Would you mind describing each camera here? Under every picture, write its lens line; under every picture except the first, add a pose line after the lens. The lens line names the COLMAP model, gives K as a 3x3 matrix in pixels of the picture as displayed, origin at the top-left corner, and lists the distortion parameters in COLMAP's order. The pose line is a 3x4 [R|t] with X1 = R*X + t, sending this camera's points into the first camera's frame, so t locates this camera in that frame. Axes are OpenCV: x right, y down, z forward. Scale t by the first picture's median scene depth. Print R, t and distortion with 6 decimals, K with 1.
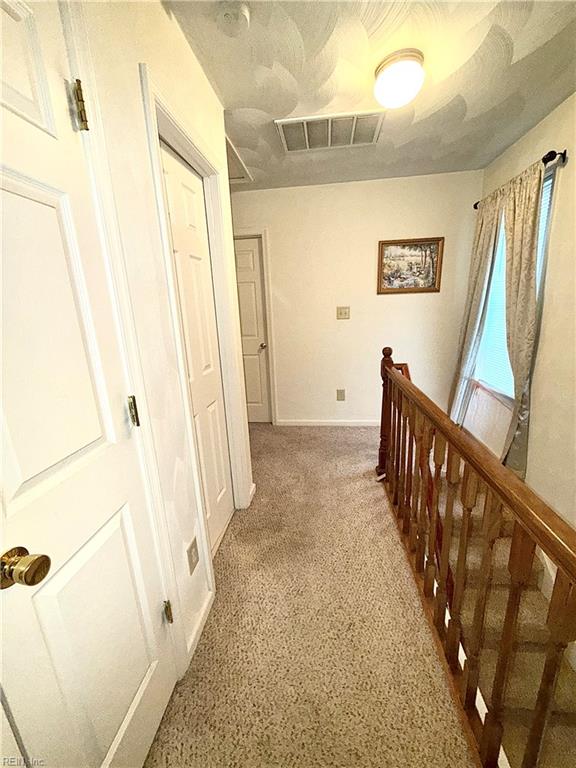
lens RADIAL K [[303.7, 0, 288.9], [0, 303.7, 382.3], [0, 0, 1]] dist [0.002030, -0.000721]
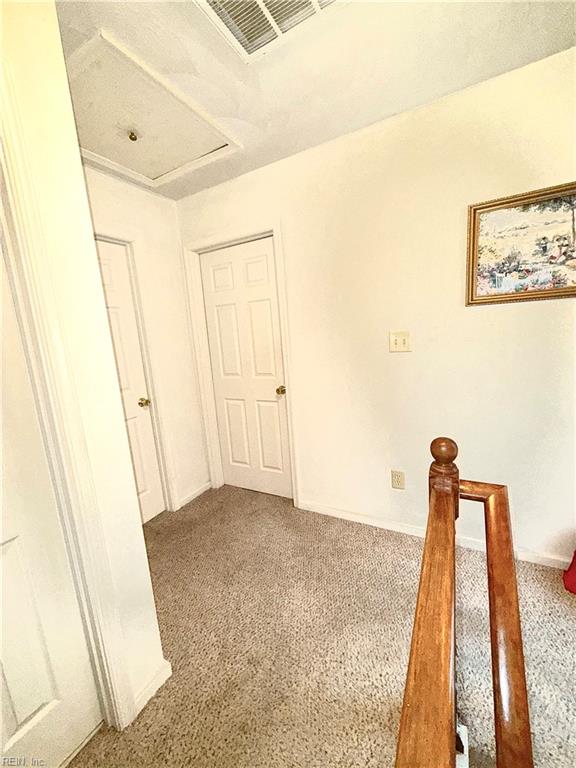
lens RADIAL K [[303.7, 0, 287.8], [0, 303.7, 383.5], [0, 0, 1]] dist [0.002030, -0.000721]
pose [[0.930085, 0.034443, -0.365727, 0.206041], [-0.056245, 0.997208, -0.049123, -0.116086], [0.363013, 0.066259, 0.929425, 0.416260]]
